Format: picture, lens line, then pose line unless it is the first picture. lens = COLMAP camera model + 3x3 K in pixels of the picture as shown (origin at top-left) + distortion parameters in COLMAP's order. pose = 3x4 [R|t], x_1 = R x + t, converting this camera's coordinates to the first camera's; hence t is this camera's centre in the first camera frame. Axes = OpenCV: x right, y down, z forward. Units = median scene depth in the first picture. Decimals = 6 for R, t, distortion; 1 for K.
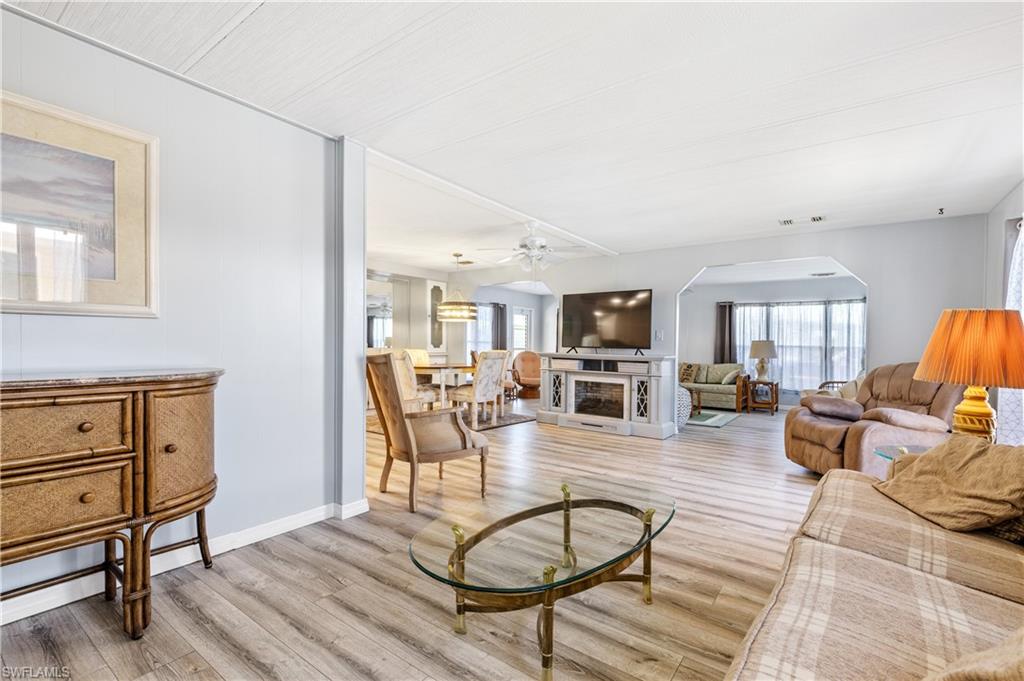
lens RADIAL K [[462.4, 0, 505.3], [0, 462.4, 342.2], [0, 0, 1]] dist [0.005280, -0.001907]
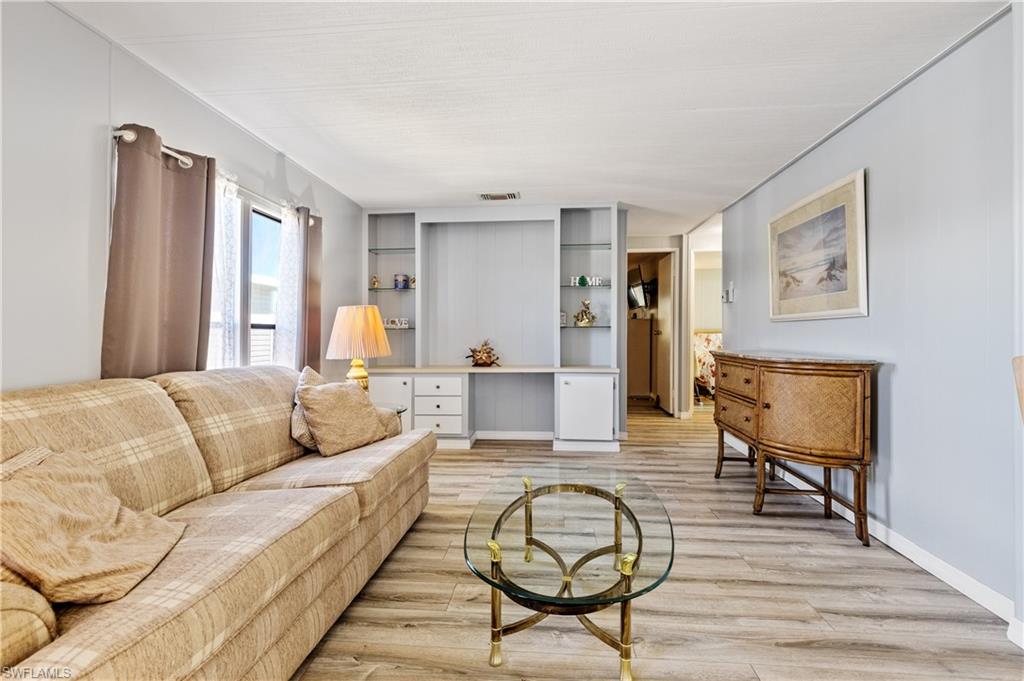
lens RADIAL K [[462.4, 0, 506.9], [0, 462.4, 331.8], [0, 0, 1]] dist [0.005280, -0.001907]
pose [[-0.857322, -0.010996, -0.514663, 0.219678], [-0.007062, 0.999929, -0.009600, 0.004851], [0.514732, -0.004596, -0.857339, 0.531260]]
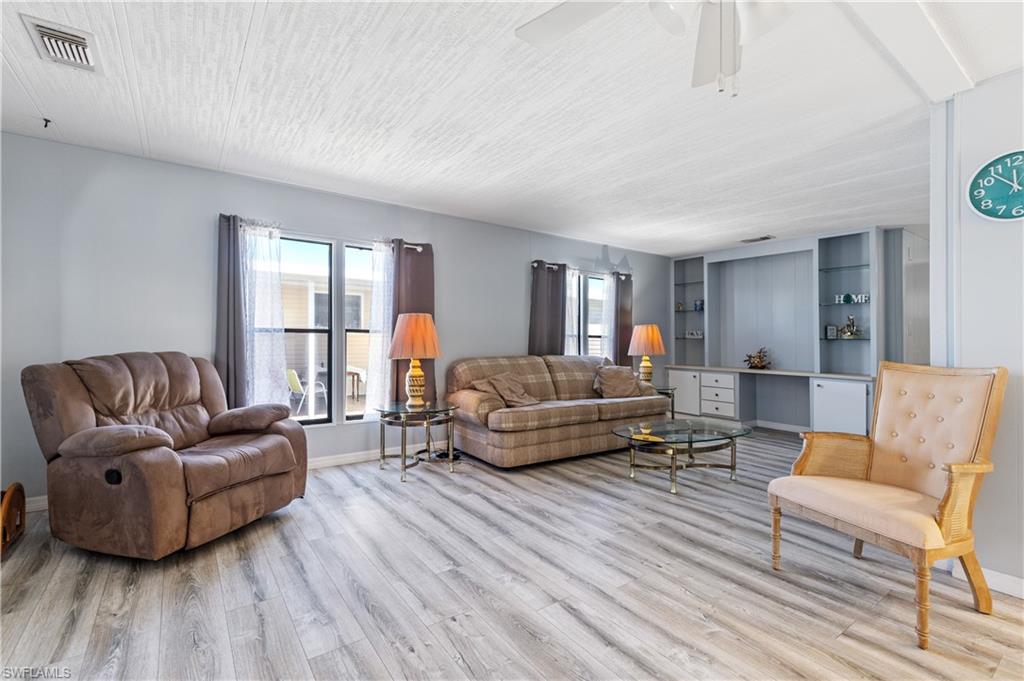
lens RADIAL K [[462.4, 0, 511.3], [0, 462.4, 330.3], [0, 0, 1]] dist [0.005280, -0.001907]
pose [[-0.954852, -0.021396, 0.296311, 0.073607], [-0.026744, 0.999544, -0.014007, 0.001458], [-0.295876, -0.021299, -0.954989, 0.936194]]
